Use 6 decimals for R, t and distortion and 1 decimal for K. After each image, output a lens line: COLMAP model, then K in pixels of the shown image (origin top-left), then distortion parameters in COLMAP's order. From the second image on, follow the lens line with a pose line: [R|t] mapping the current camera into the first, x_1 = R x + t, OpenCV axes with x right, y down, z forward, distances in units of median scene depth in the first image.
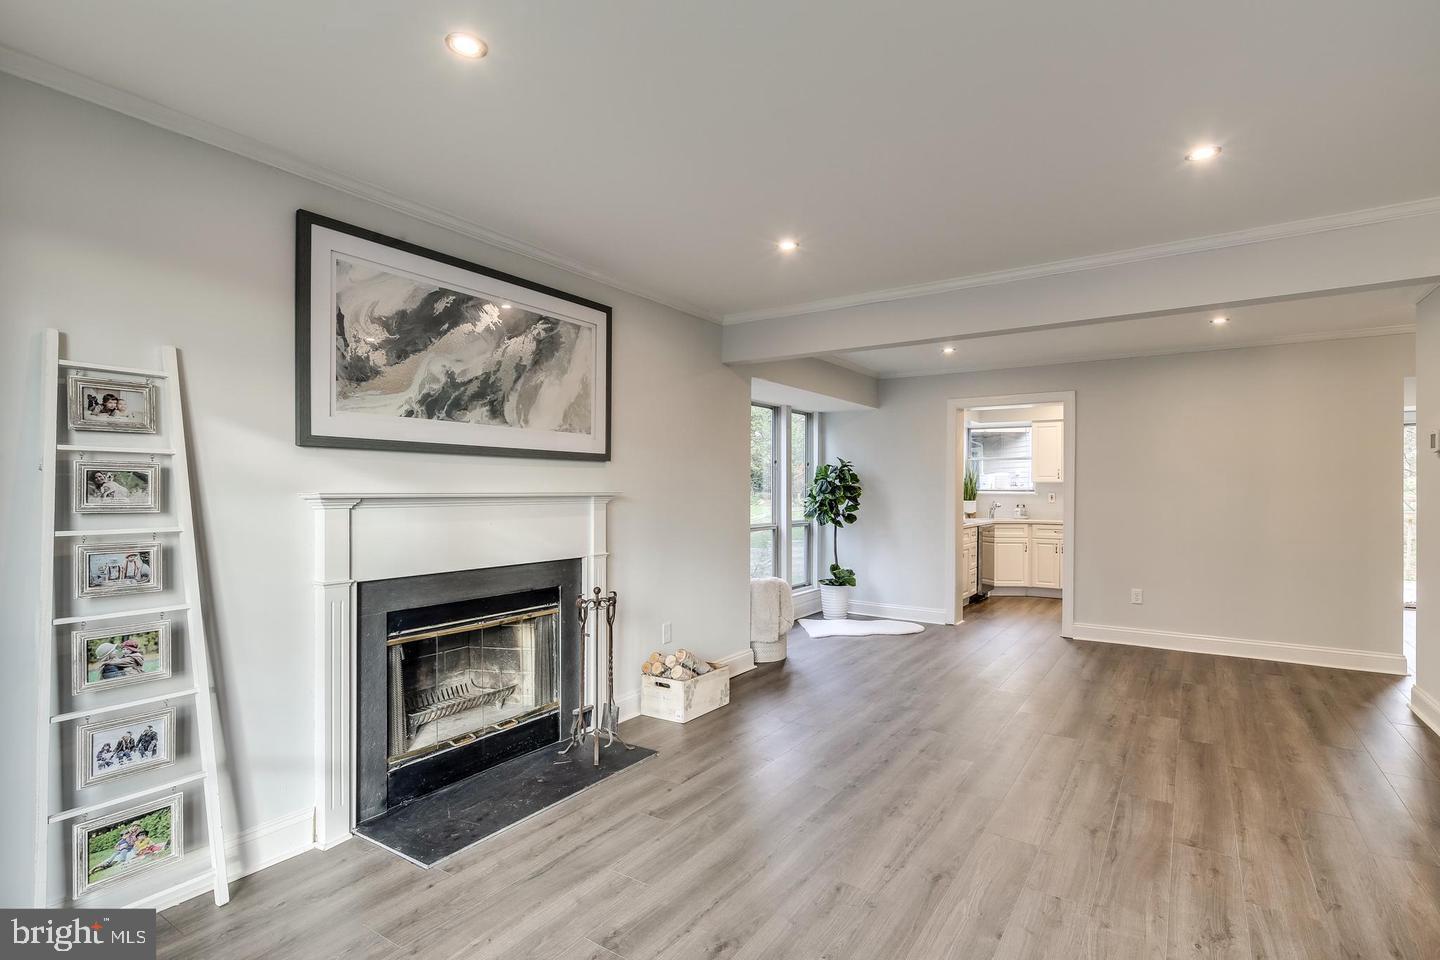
lens RADIAL K [[711.0, 0, 717.7], [0, 711.0, 473.6], [0, 0, 1]] dist [0.000500, -0.000833]
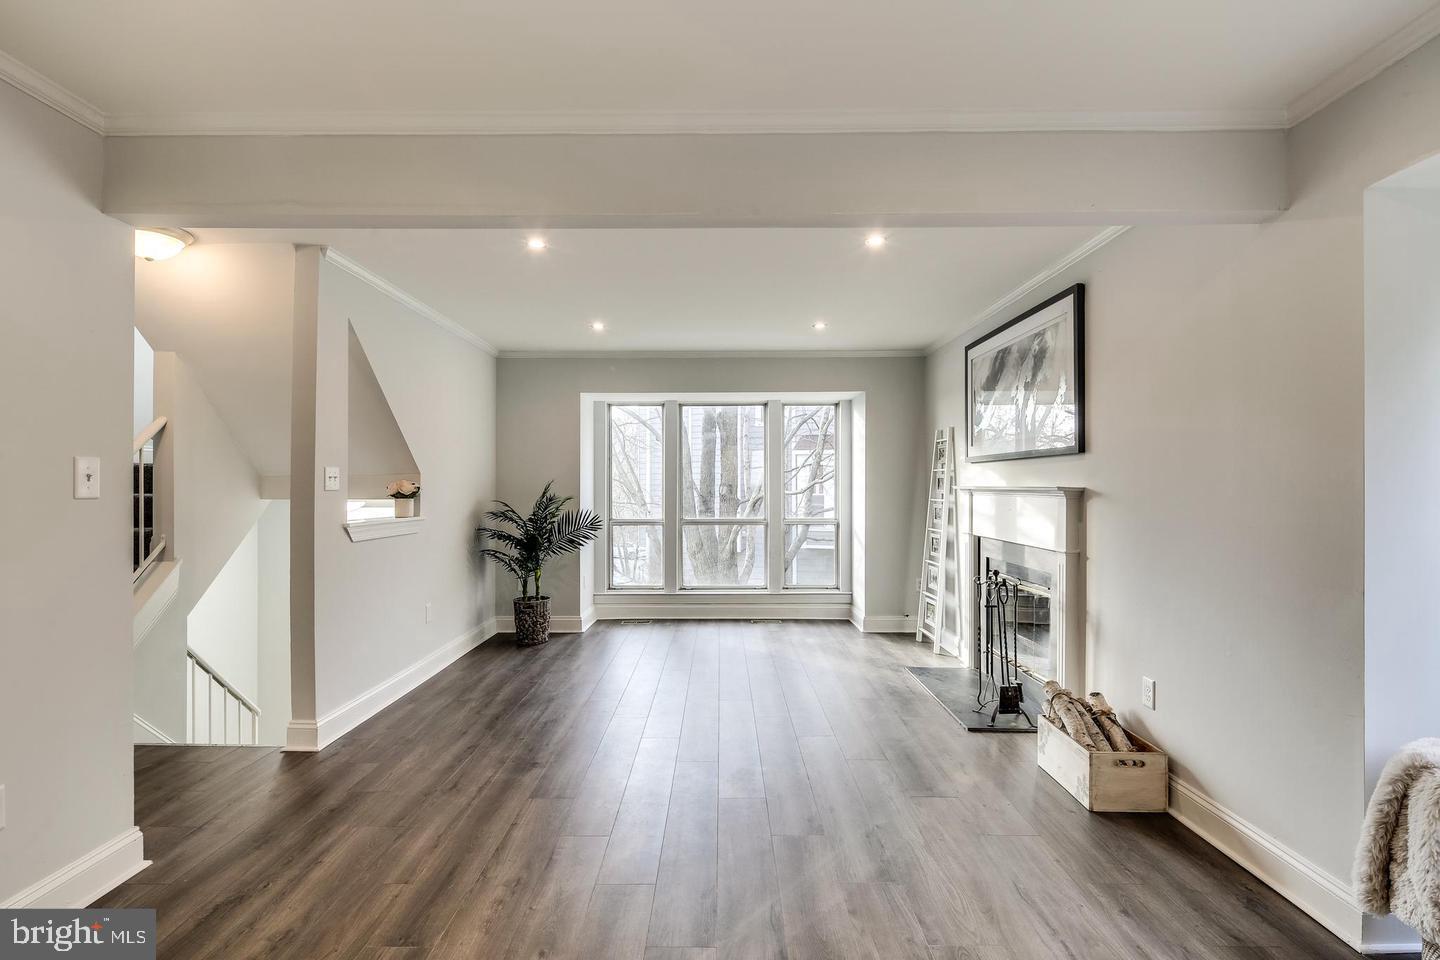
lens RADIAL K [[711.0, 0, 717.7], [0, 711.0, 473.6], [0, 0, 1]] dist [0.000500, -0.000833]
pose [[-0.834654, -0.011232, -0.550661, 0.849819], [0.007507, 0.999467, -0.031764, 0.037109], [0.550724, -0.030646, -0.834125, 1.741201]]
